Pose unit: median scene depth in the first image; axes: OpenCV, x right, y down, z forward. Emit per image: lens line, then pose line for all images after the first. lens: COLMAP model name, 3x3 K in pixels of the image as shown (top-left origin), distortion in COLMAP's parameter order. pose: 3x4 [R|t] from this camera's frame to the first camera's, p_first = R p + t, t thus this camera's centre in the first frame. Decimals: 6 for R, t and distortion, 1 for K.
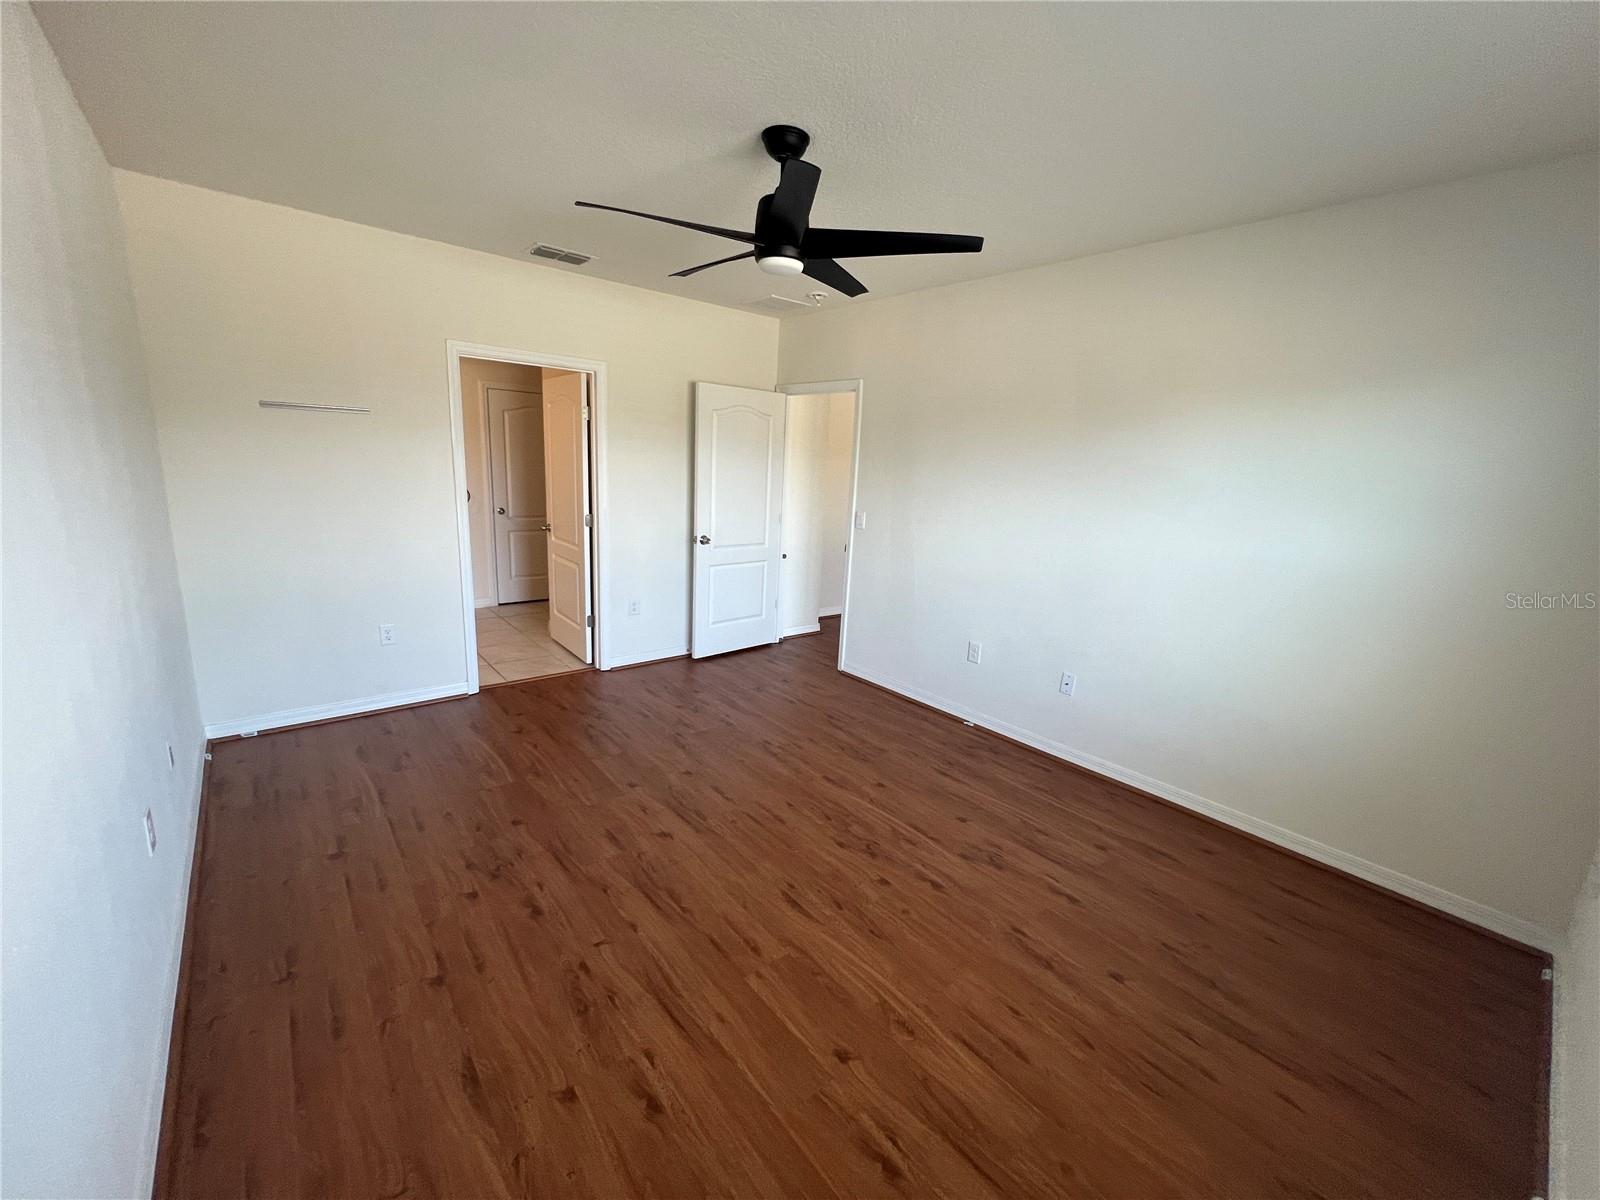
lens RADIAL K [[646.1, 0, 804.5], [0, 646.1, 597.3], [0, 0, 1]] dist [-0.002691, 0.000308]
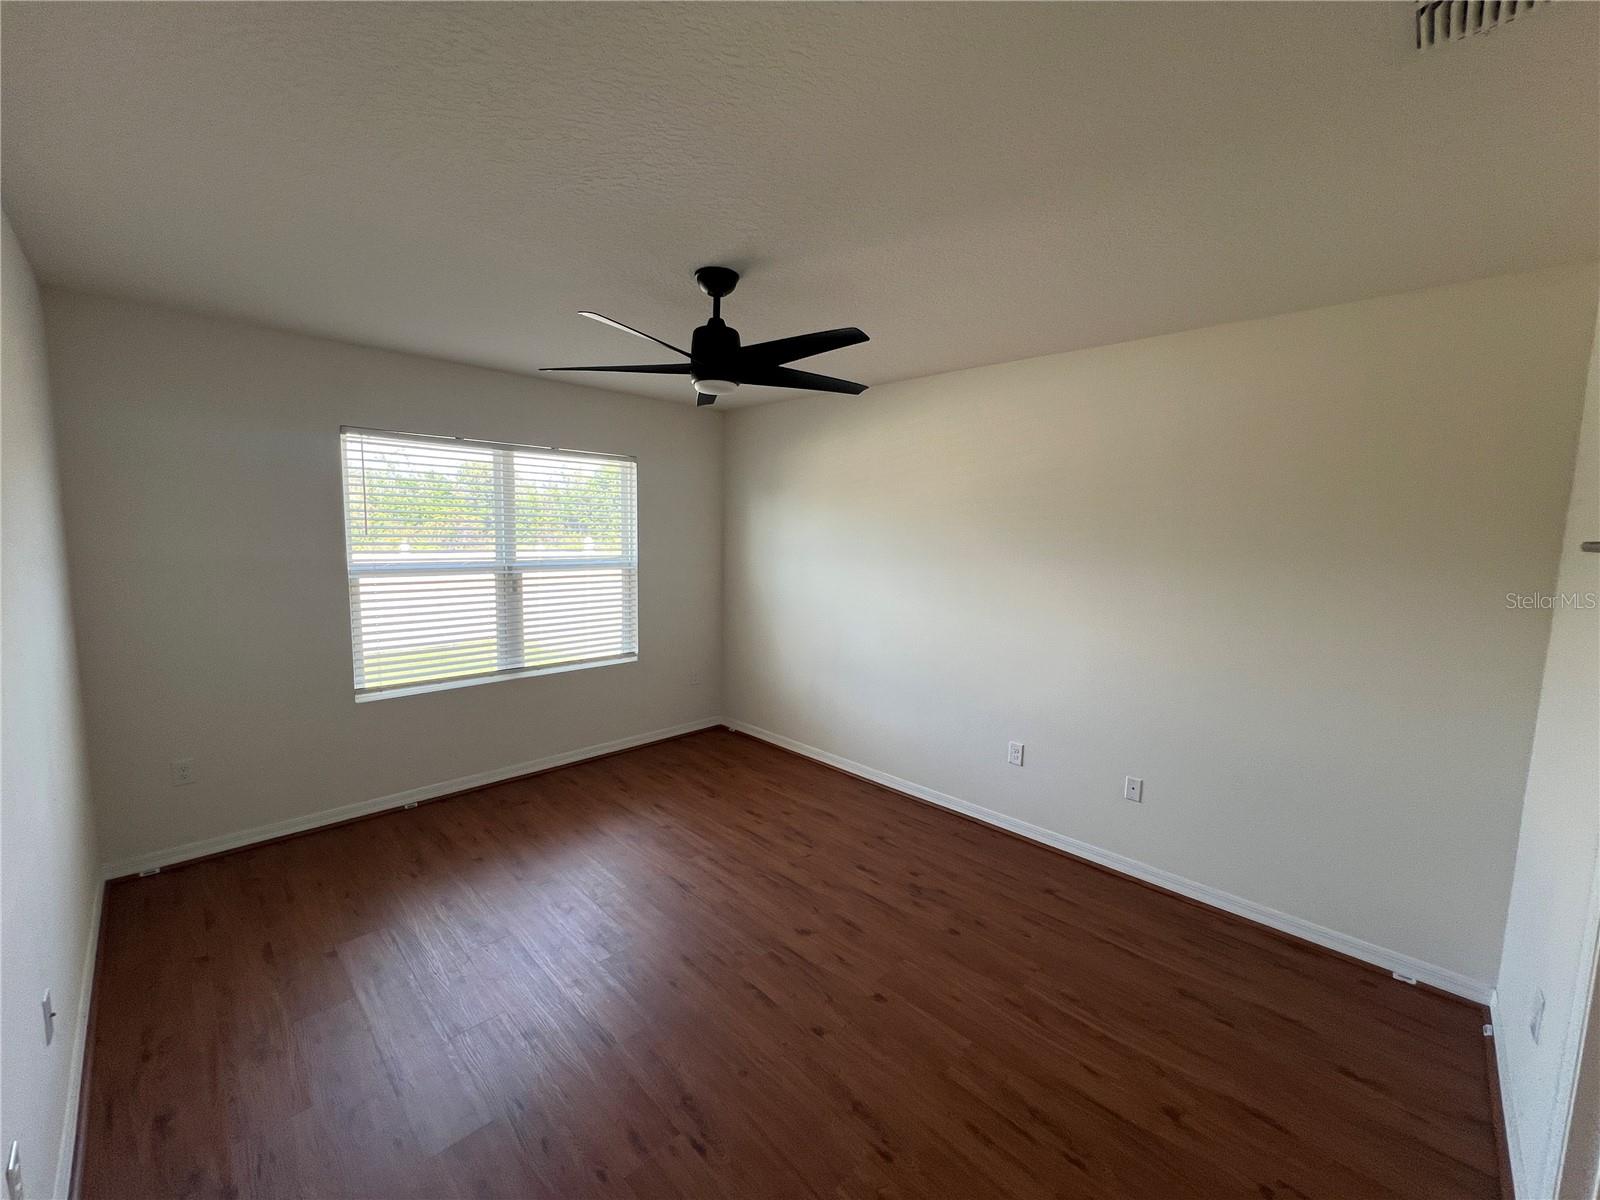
lens RADIAL K [[646.1, 0, 805.0], [0, 646.1, 612.3], [0, 0, 1]] dist [-0.002691, 0.000308]
pose [[-0.992674, -0.065186, -0.101726, -0.103578], [-0.095005, 0.941309, 0.323900, -0.545486], [0.074641, 0.331192, -0.940606, 2.264007]]
